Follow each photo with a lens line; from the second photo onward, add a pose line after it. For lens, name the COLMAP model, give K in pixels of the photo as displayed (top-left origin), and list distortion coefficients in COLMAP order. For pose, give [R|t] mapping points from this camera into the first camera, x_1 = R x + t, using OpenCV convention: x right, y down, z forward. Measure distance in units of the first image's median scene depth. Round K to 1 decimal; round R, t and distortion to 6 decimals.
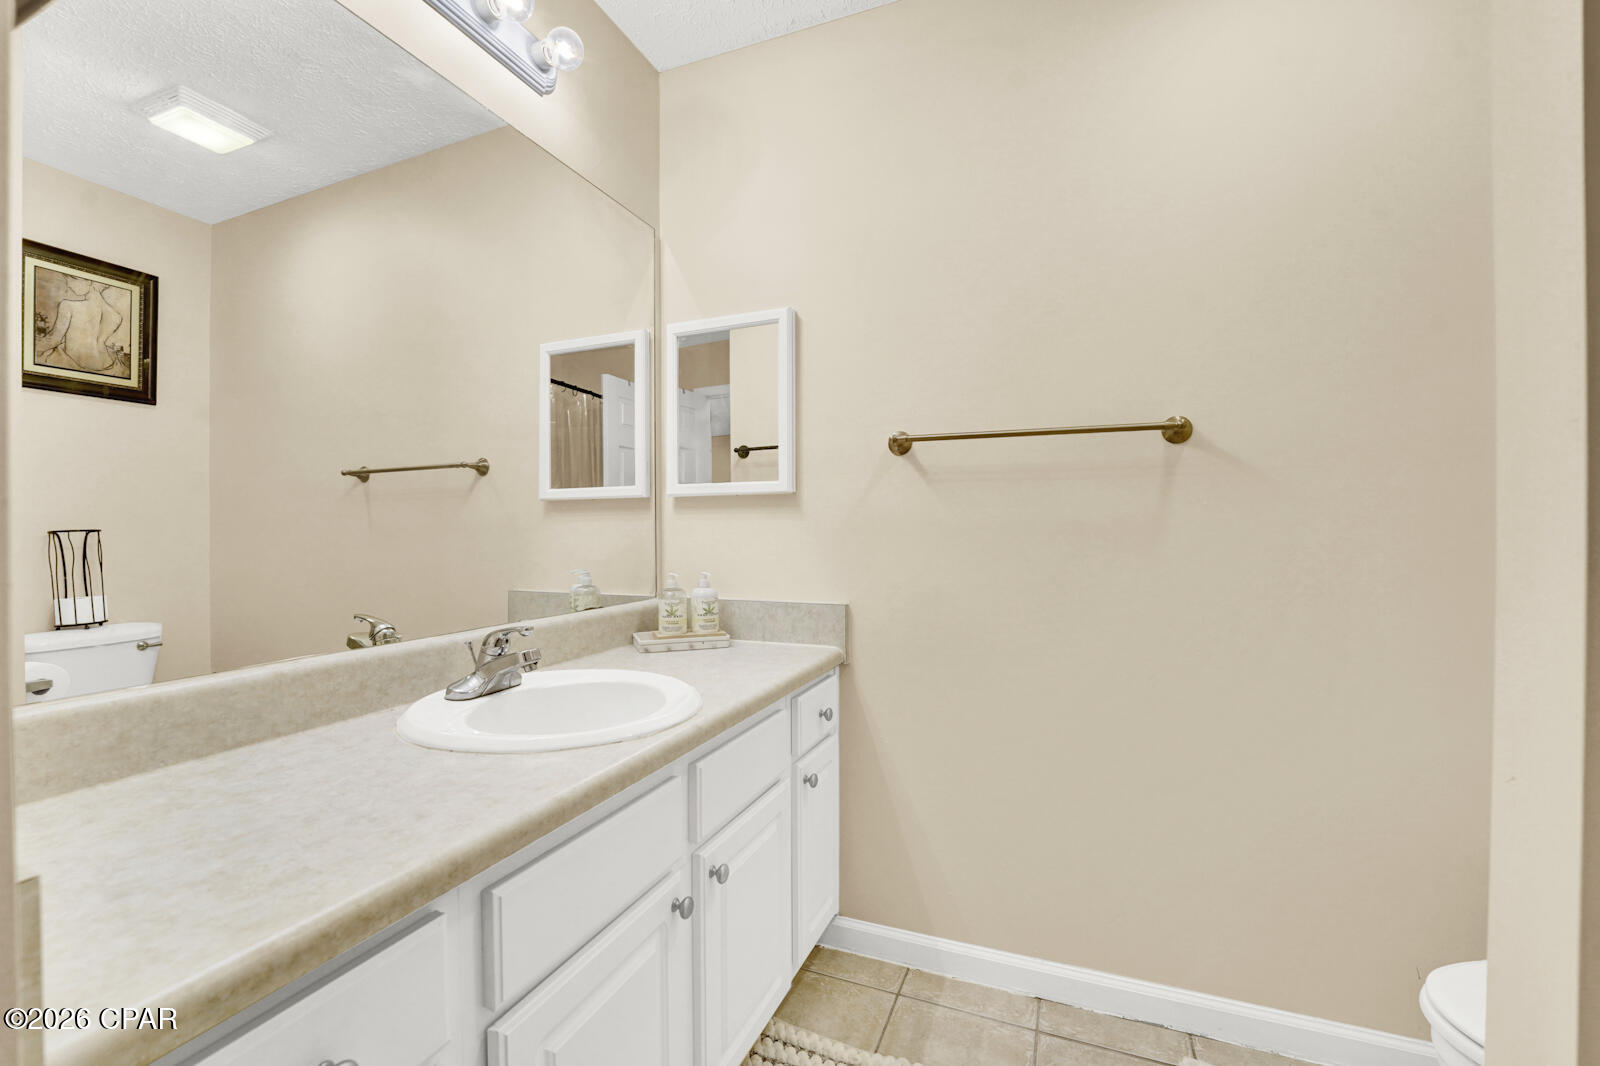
lens RADIAL K [[671.0, 0, 794.0], [0, 671.0, 532.9], [0, 0, 1]] dist [-0.023901, 0.000128]
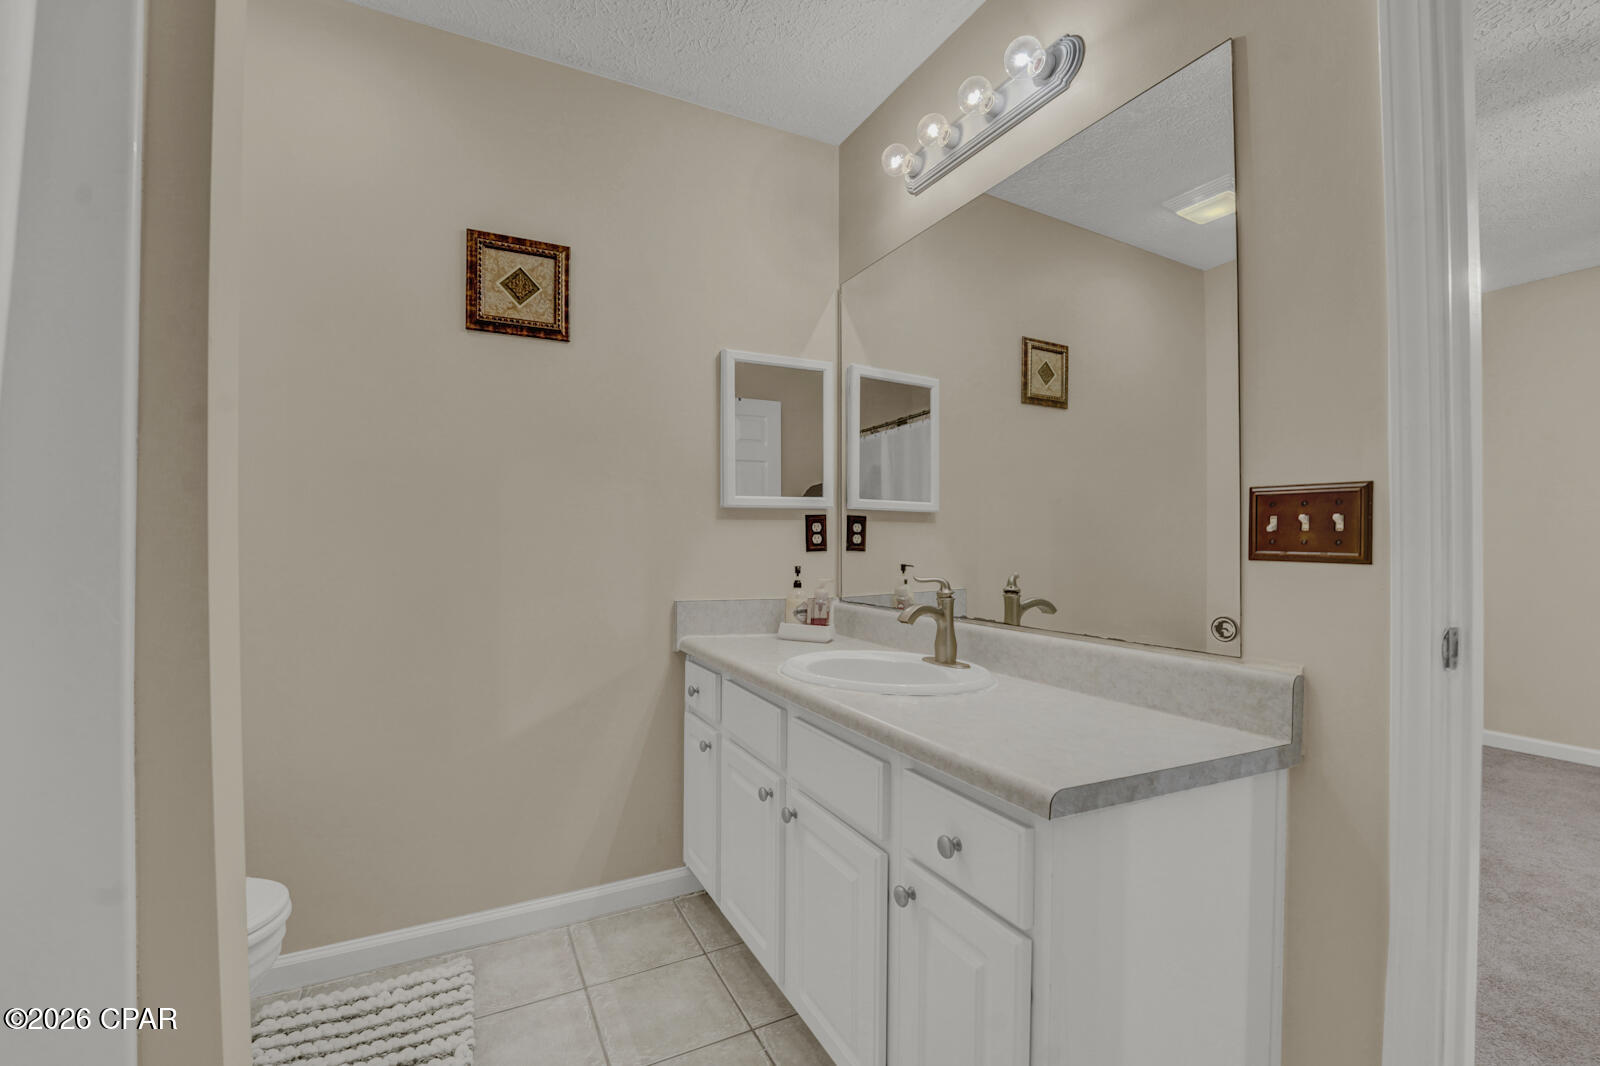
lens RADIAL K [[671.0, 0, 794.0], [0, 671.0, 532.9], [0, 0, 1]] dist [-0.023901, 0.000128]
pose [[-0.647792, 0.004634, -0.761803, 0.560421], [0.002130, 0.999989, 0.004272, -0.013643], [0.761814, 0.001145, -0.647794, 1.335476]]
